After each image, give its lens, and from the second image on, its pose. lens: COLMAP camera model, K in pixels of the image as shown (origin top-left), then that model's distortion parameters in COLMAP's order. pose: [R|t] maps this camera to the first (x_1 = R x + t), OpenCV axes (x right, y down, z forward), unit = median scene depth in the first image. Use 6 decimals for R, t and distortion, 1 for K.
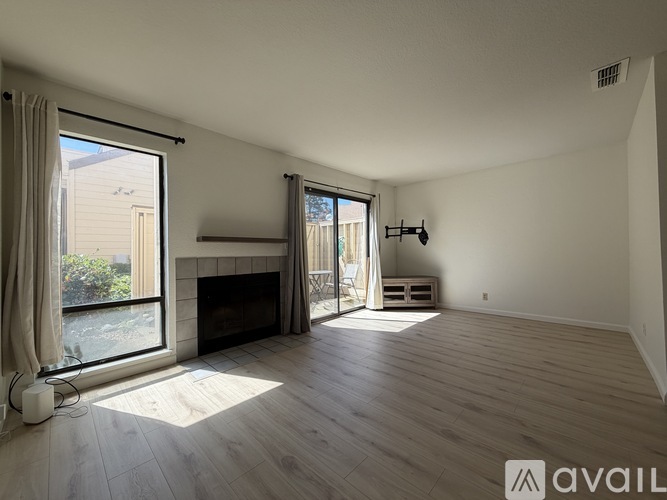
lens RADIAL K [[266.1, 0, 332.8], [0, 266.1, 249.6], [0, 0, 1]] dist [-0.000957, 0.000020]
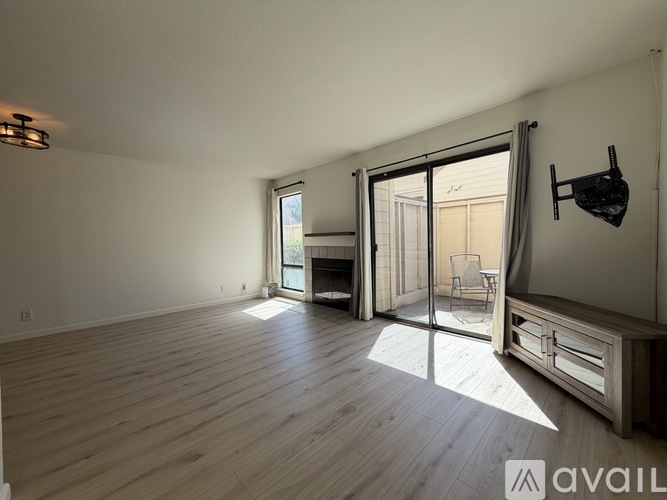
lens RADIAL K [[266.1, 0, 332.8], [0, 266.1, 249.6], [0, 0, 1]] dist [-0.000957, 0.000020]
pose [[-0.024226, 0.047300, -0.998587, 1.171063], [0.029255, 0.998486, 0.046586, -0.021505], [0.999278, -0.028085, -0.025573, 1.152040]]
